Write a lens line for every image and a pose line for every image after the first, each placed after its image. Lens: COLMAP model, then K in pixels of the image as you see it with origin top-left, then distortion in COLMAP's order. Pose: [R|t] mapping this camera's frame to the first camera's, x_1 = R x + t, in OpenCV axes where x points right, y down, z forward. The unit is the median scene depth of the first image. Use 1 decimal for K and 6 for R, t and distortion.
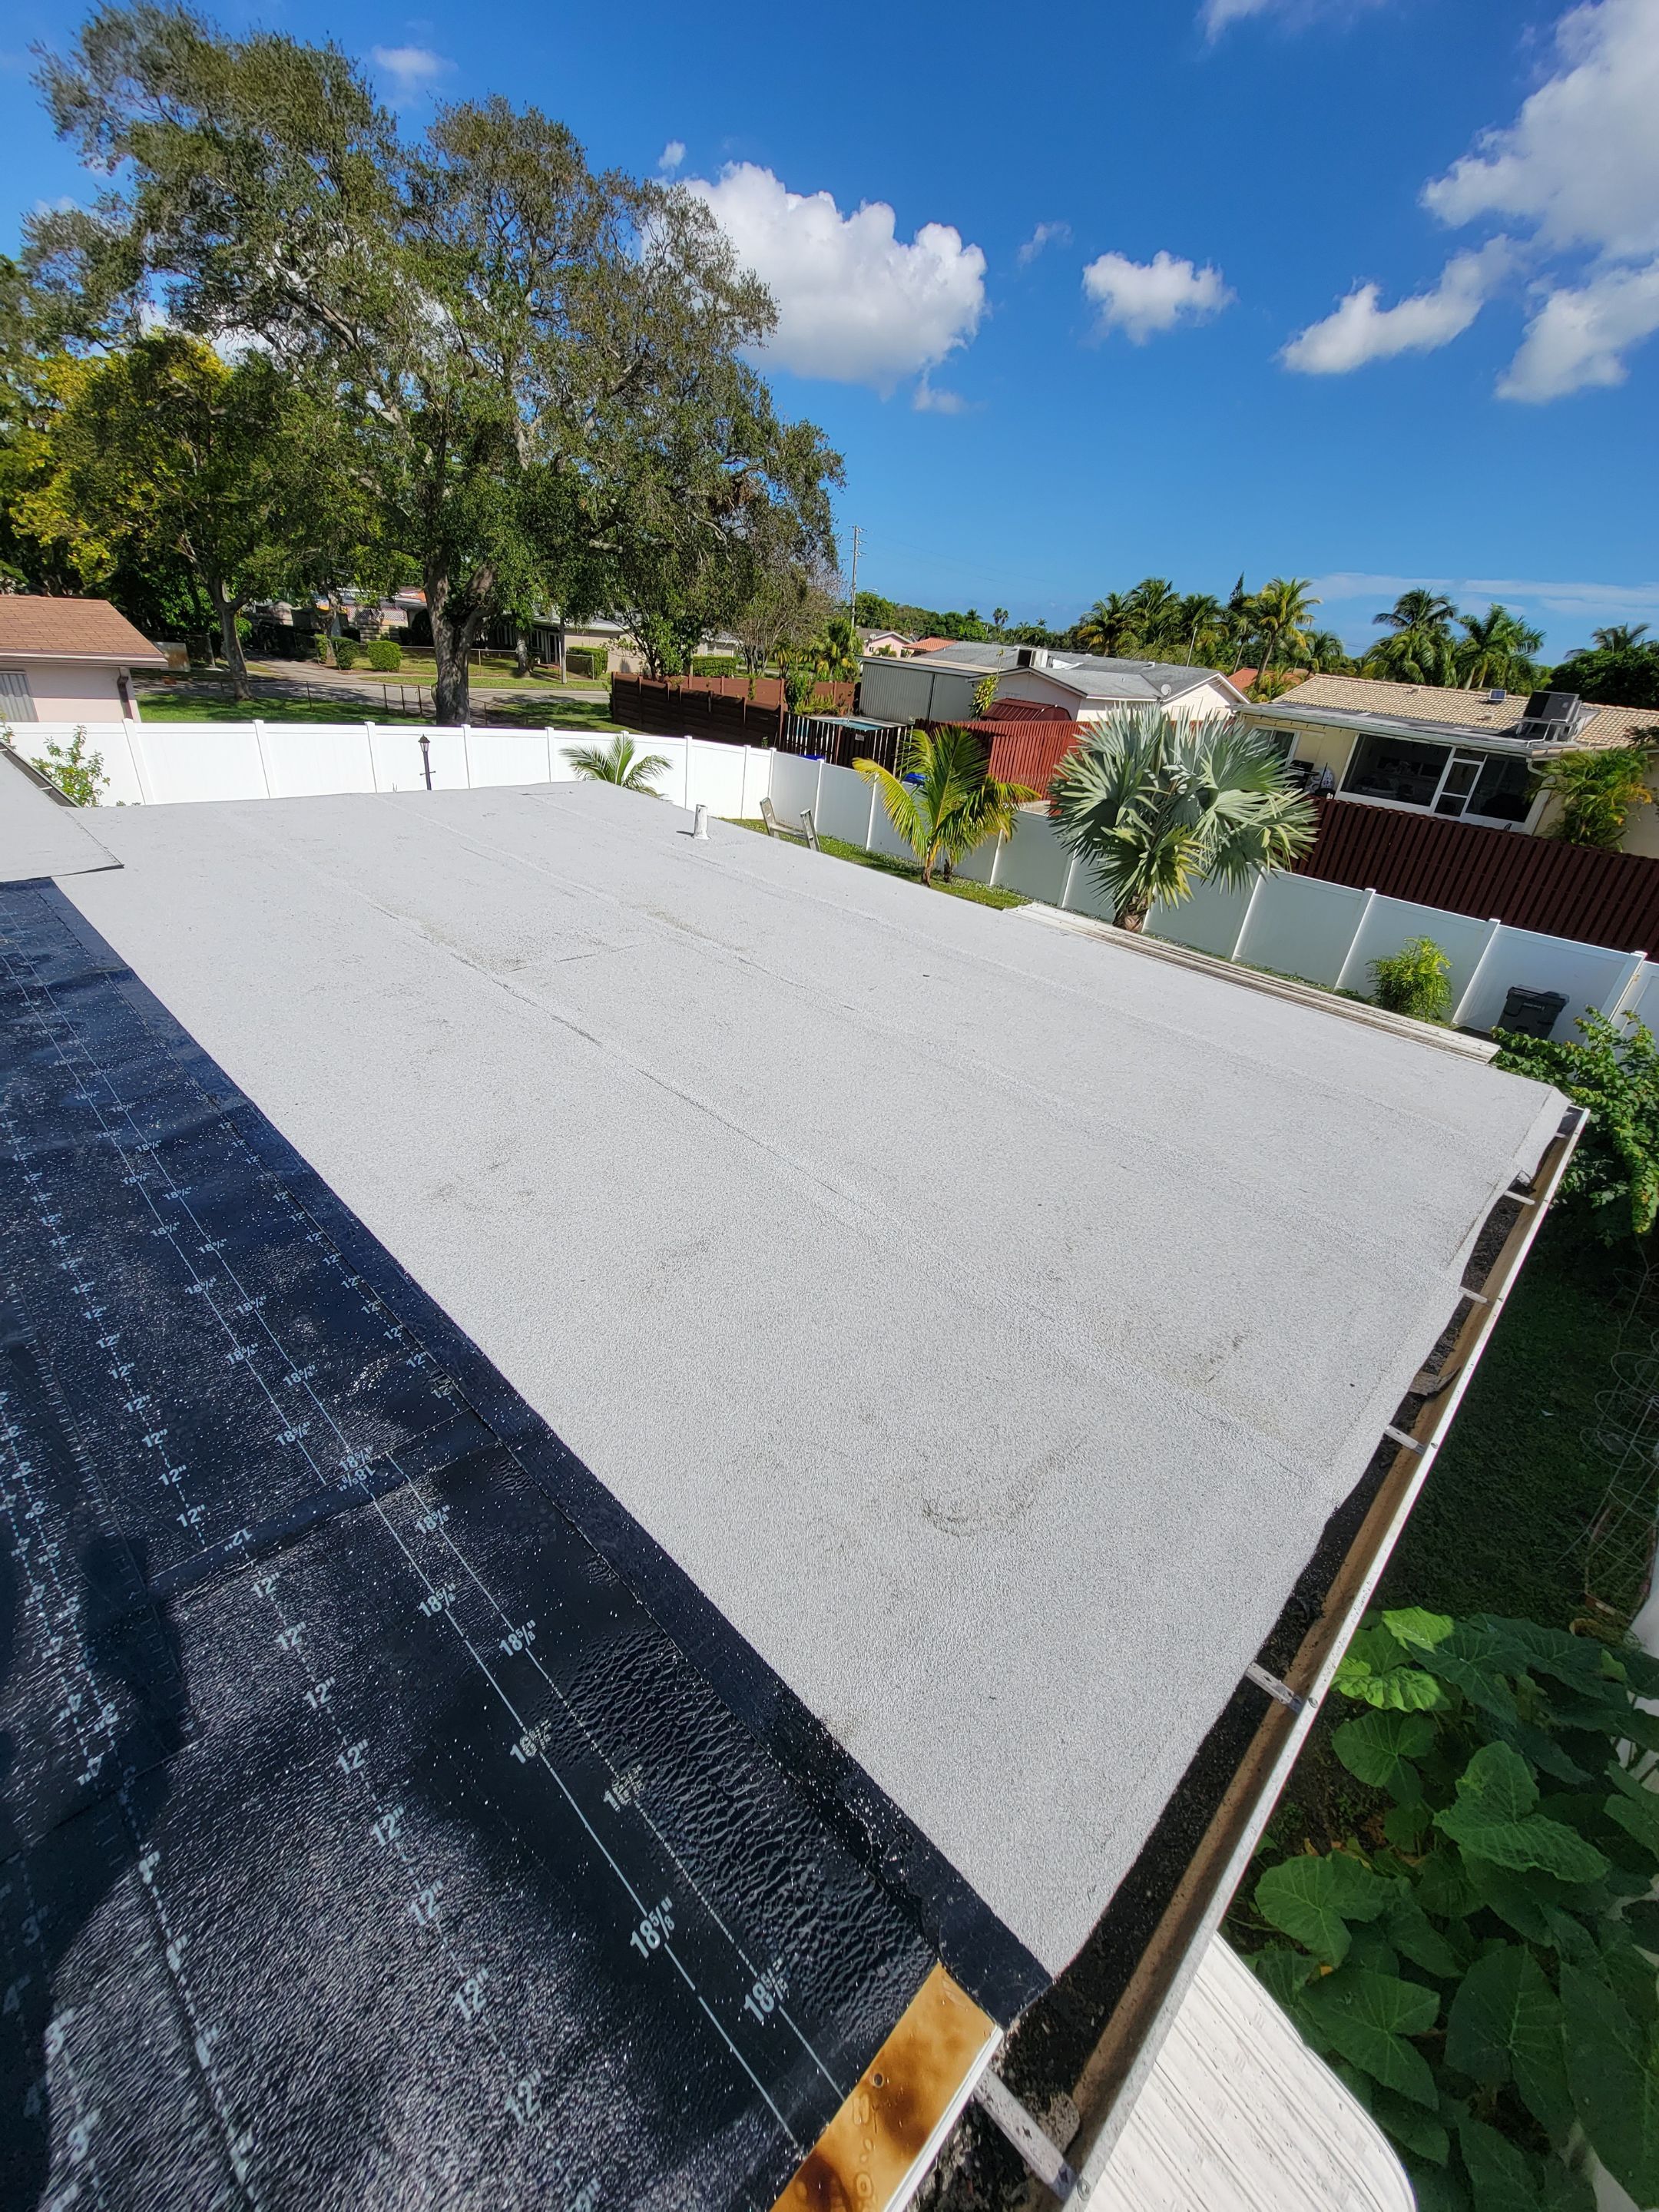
lens RADIAL K [[903.5, 0, 828.6], [0, 903.5, 1100.6], [0, 0, 1]] dist [-0.003152, -0.000915]
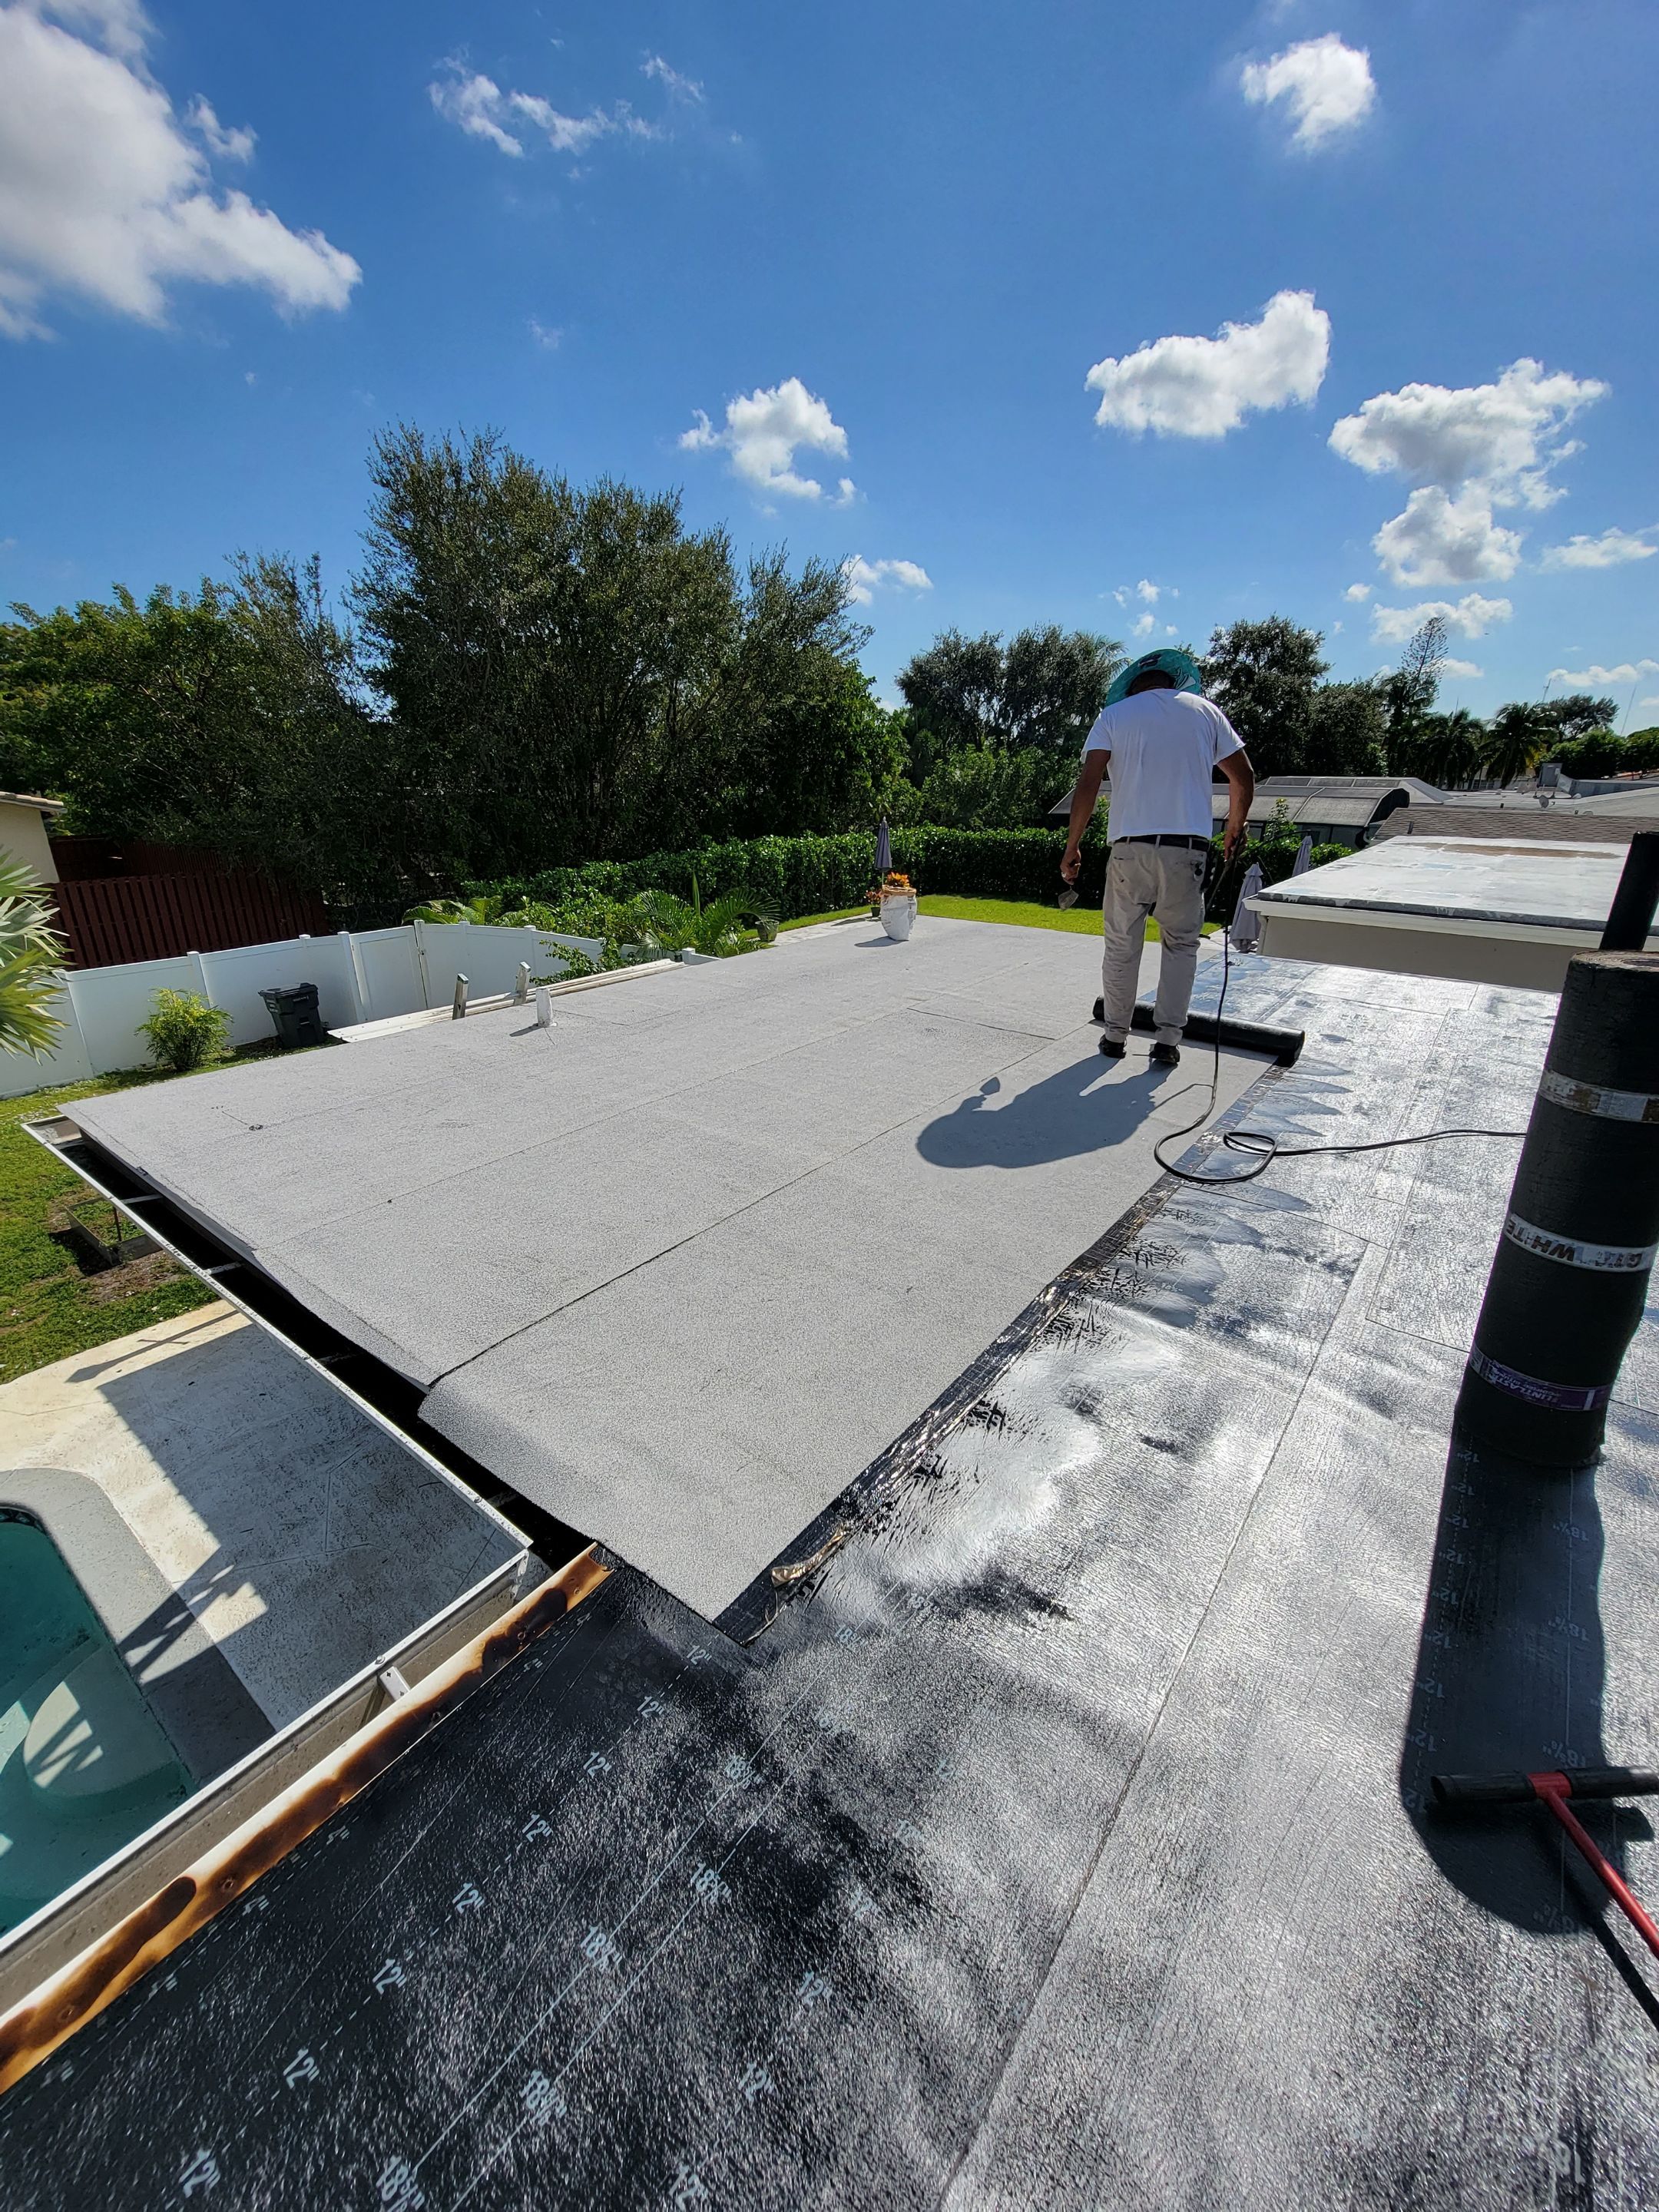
lens RADIAL K [[903.5, 0, 828.3], [0, 903.5, 1103.4], [0, 0, 1]] dist [-0.003152, -0.000915]
pose [[-0.109715, -0.442981, 0.889792, -0.225492], [0.449133, 0.776500, 0.441959, -0.115061], [-0.886703, 0.448124, 0.113764, 0.167533]]
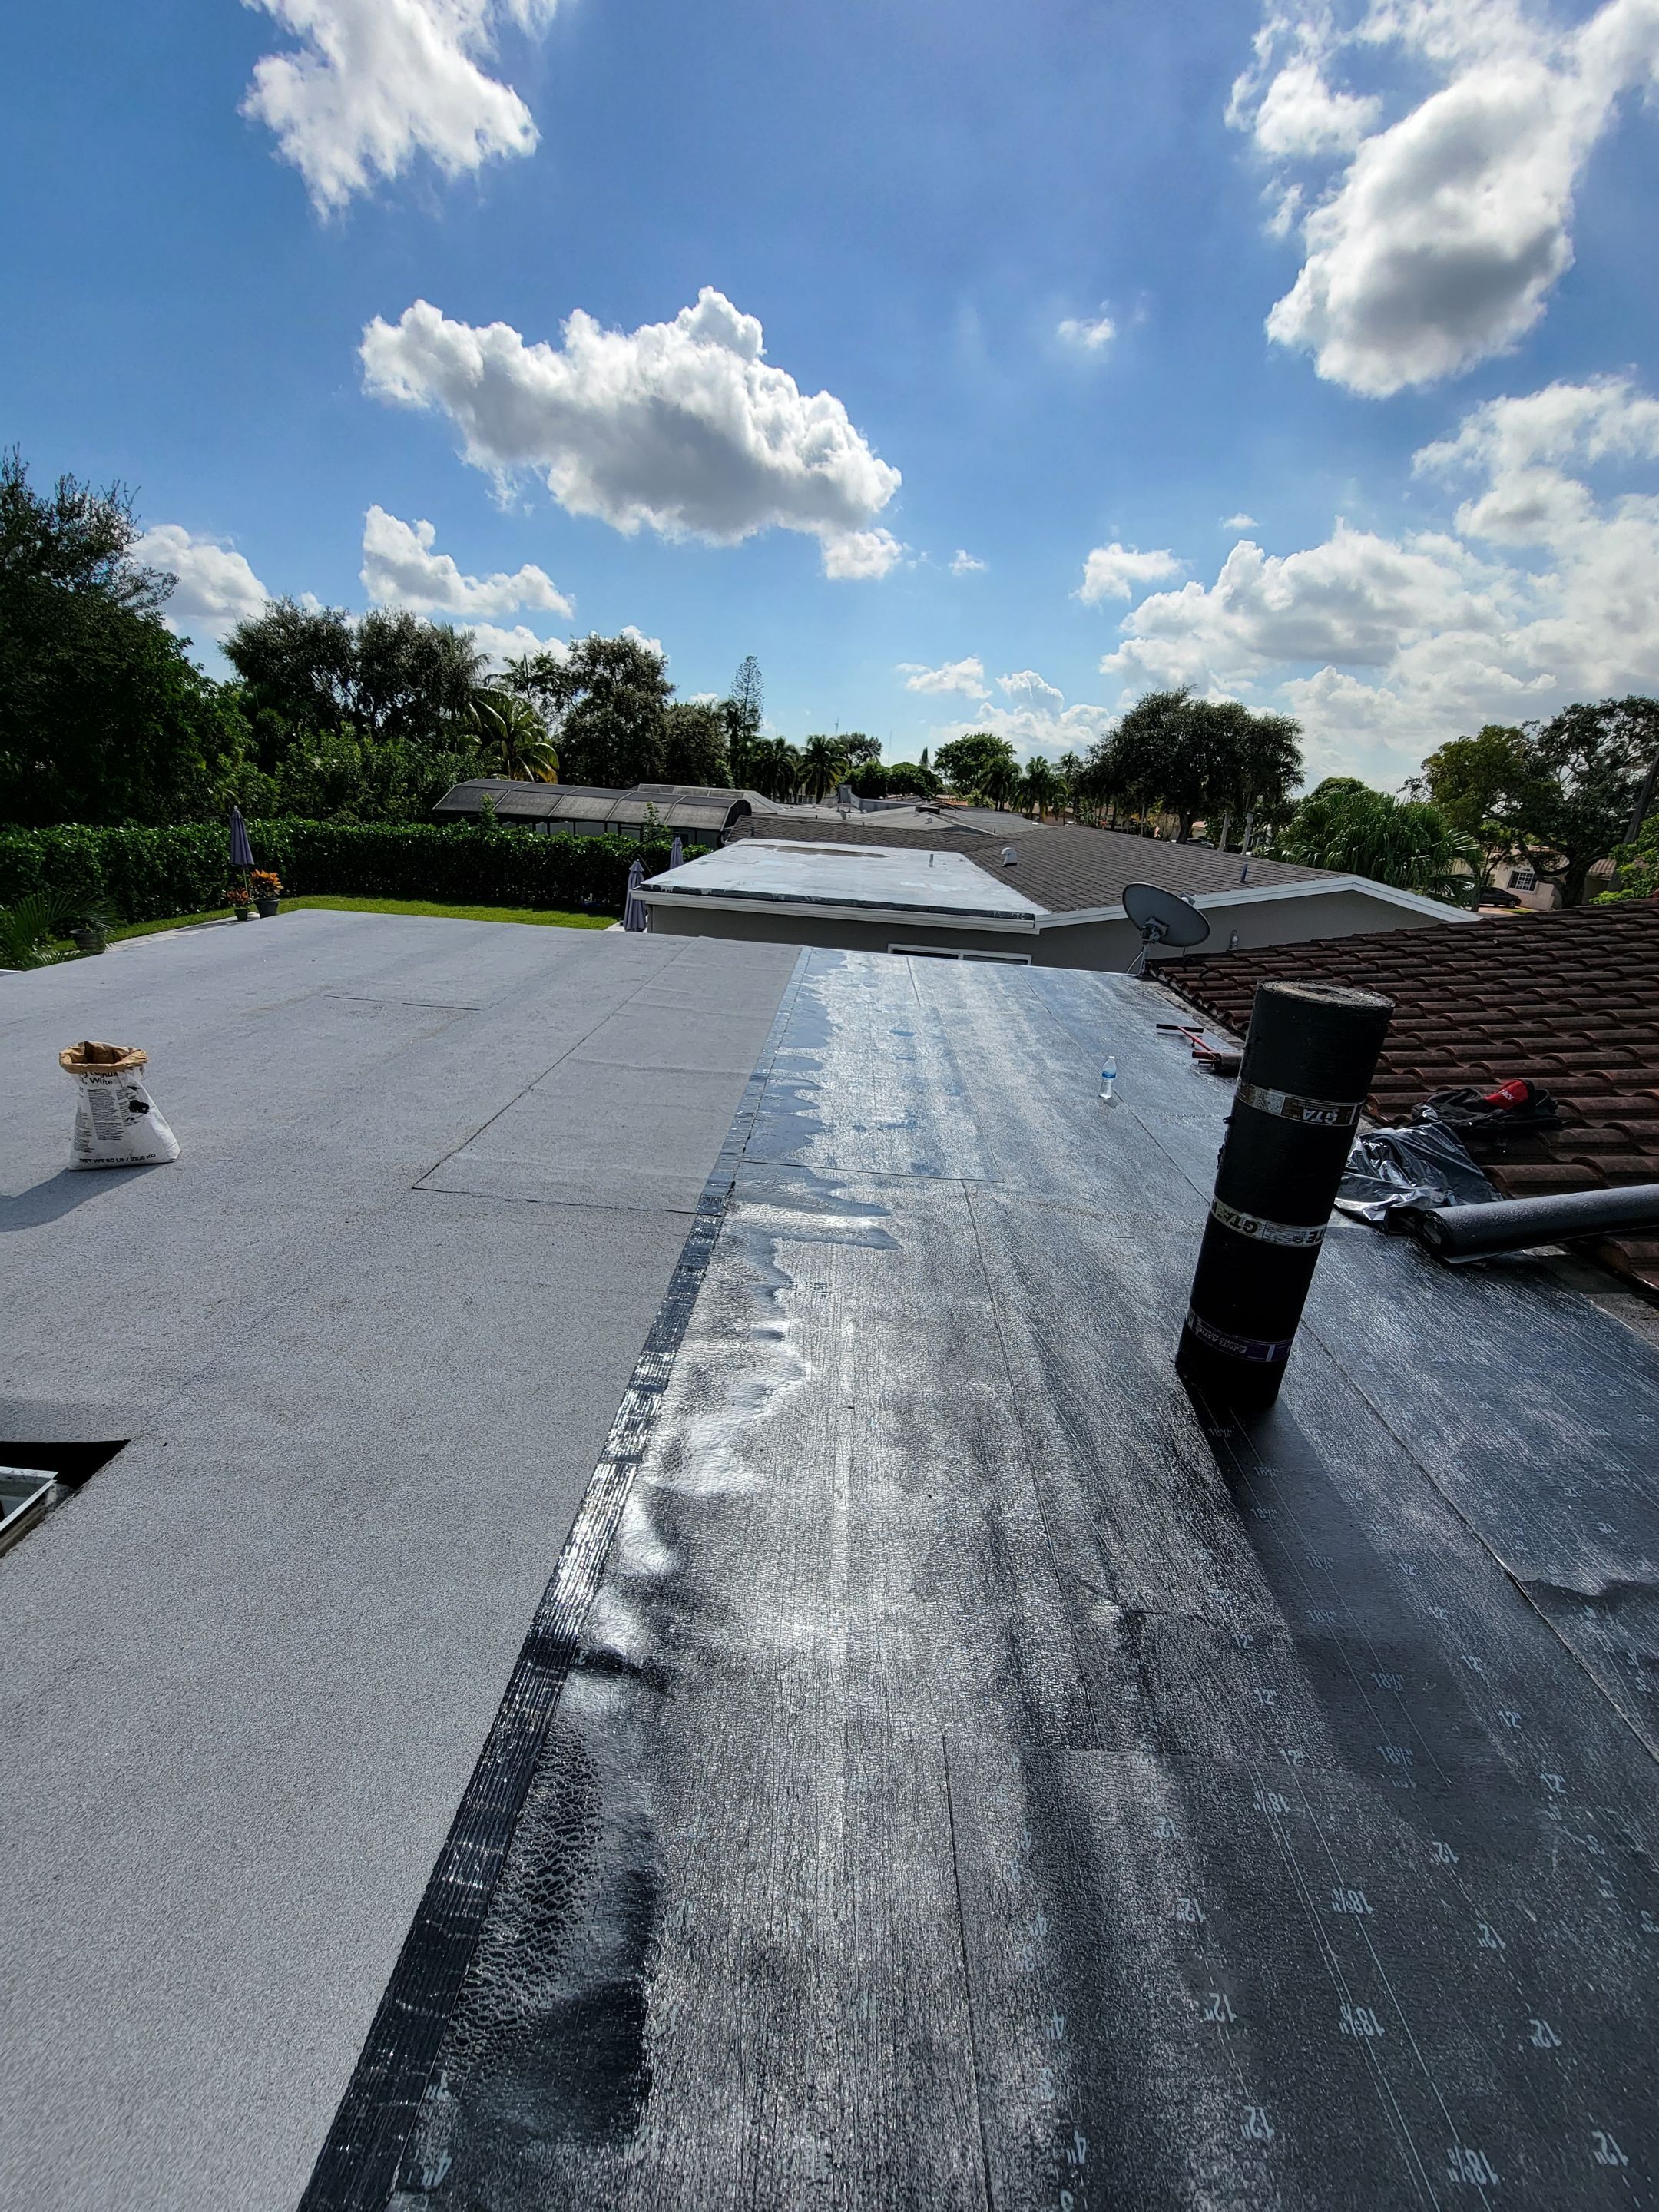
lens RADIAL K [[903.5, 0, 821.2], [0, 903.5, 1106.4], [0, 0, 1]] dist [-0.003152, -0.000915]
pose [[-0.652985, -0.385423, 0.651966, -0.252056], [0.227412, 0.721327, 0.654195, -0.123073], [-0.722423, 0.575444, -0.383366, 0.176854]]
